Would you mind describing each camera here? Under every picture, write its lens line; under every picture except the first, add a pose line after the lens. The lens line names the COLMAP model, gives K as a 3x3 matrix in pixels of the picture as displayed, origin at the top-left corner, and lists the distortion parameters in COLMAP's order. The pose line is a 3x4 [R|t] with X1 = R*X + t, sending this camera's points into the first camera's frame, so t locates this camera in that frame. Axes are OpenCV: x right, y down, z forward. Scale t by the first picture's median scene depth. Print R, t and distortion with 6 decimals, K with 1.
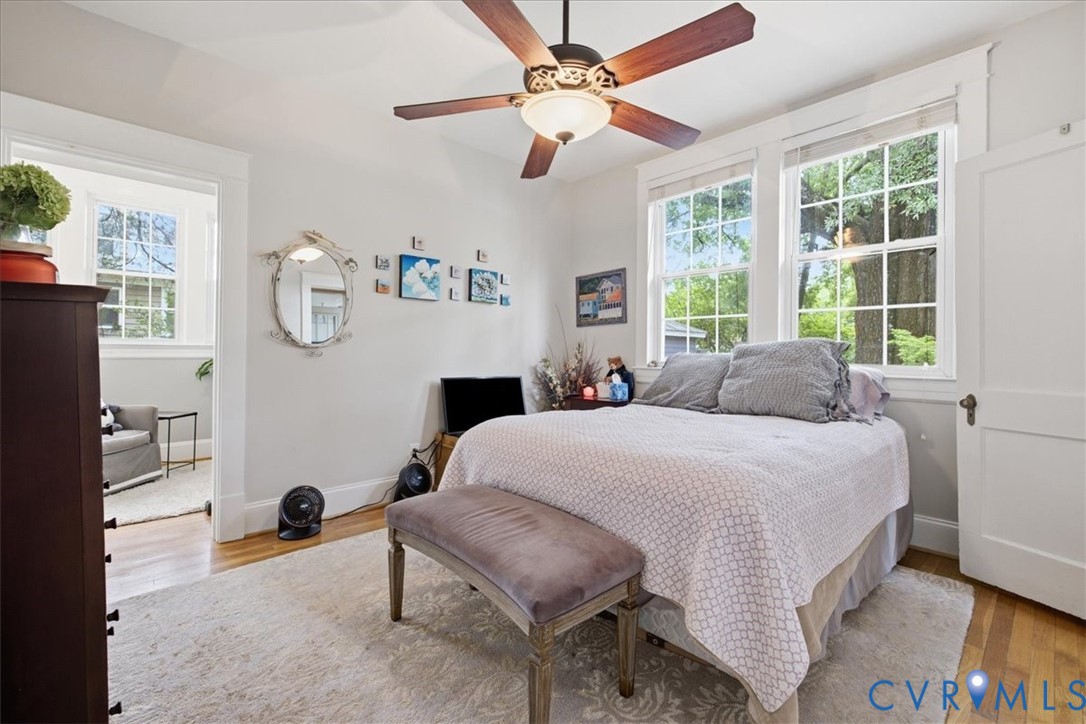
lens RADIAL K [[475.9, 0, 528.2], [0, 475.9, 348.7], [0, 0, 1]] dist [-0.000478, -0.000204]
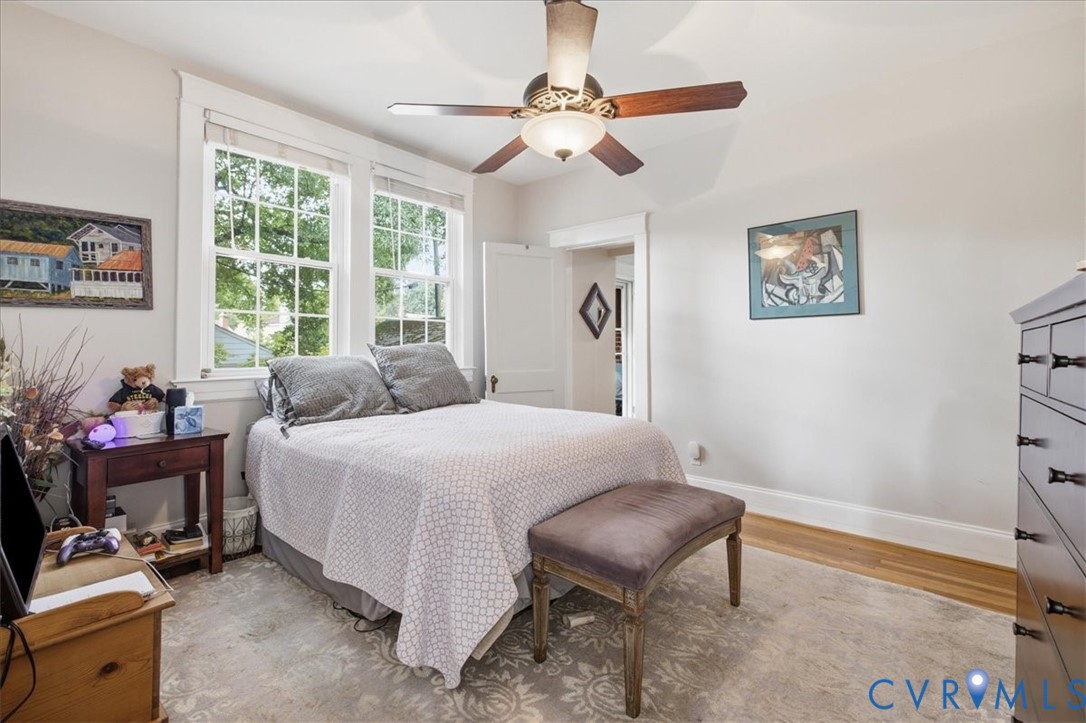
lens RADIAL K [[473.5, 0, 542.2], [0, 473.5, 344.3], [0, 0, 1]] dist [0.000050, 0.000181]
pose [[-0.134500, 0.007762, 0.990883, -0.465226], [0.000584, 0.999970, -0.007754, -0.004335], [-0.990913, -0.000464, -0.134500, 0.578600]]
